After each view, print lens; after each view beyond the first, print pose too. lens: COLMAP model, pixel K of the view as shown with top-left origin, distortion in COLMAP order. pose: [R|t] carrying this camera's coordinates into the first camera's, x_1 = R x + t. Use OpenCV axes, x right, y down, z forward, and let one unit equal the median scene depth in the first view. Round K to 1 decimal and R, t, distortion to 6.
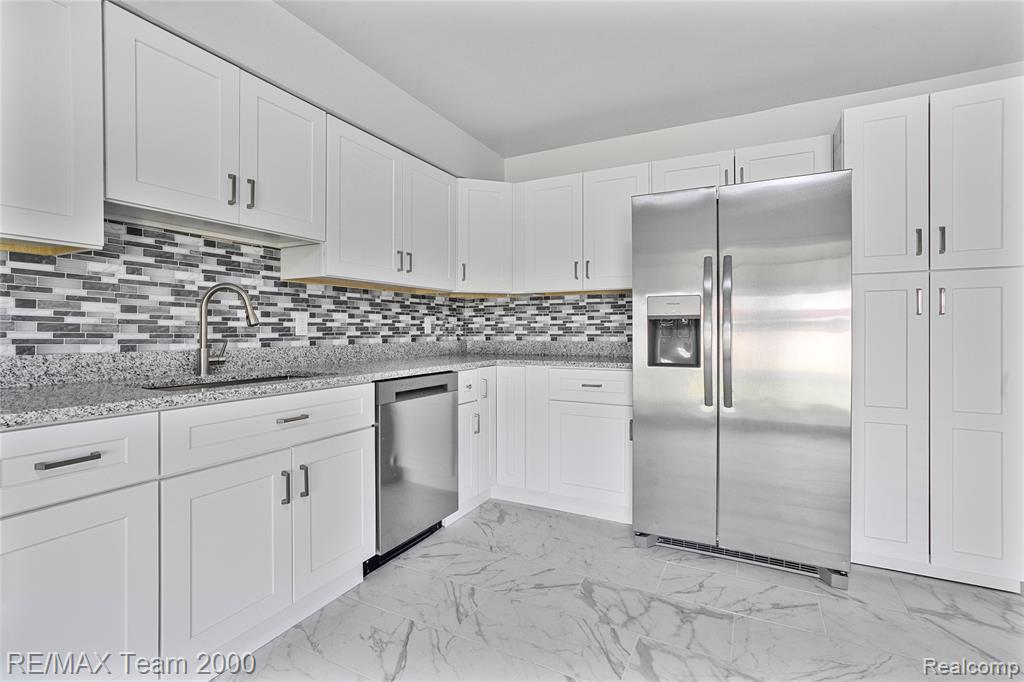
lens RADIAL K [[474.7, 0, 510.9], [0, 474.7, 331.8], [0, 0, 1]] dist [-0.003156, 0.003435]
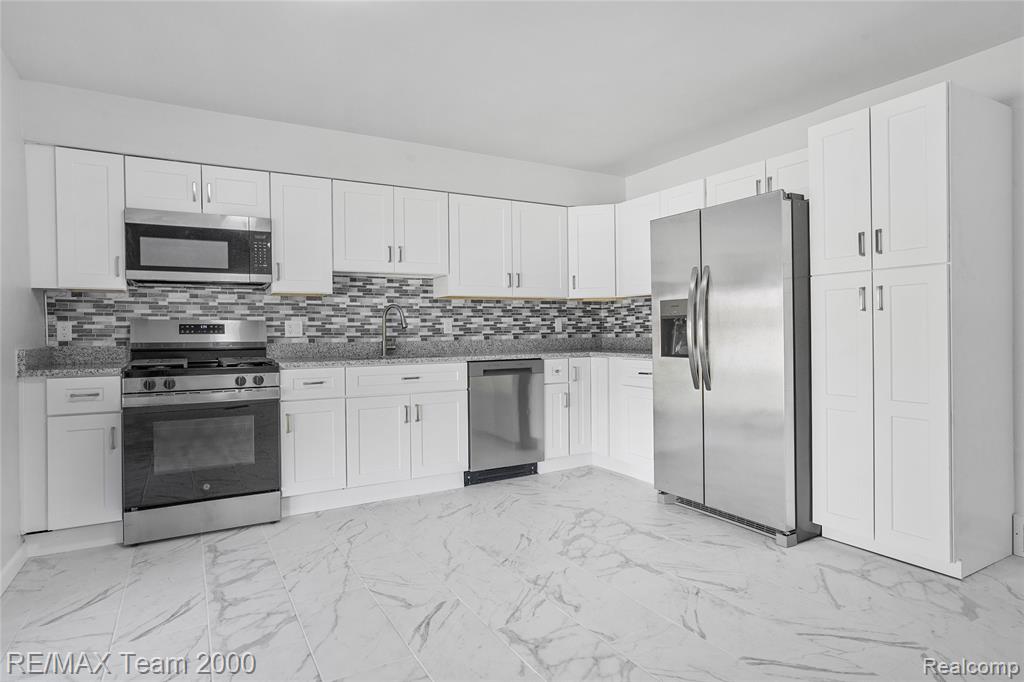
lens RADIAL K [[561.8, 0, 512.7], [0, 561.8, 339.4], [0, 0, 1]] dist [-0.002435, -0.000521]
pose [[0.844463, 0.000401, -0.535614, 0.770621], [0.008287, 0.999870, 0.013814, 0.003978], [0.535550, -0.016104, 0.844350, -0.462258]]
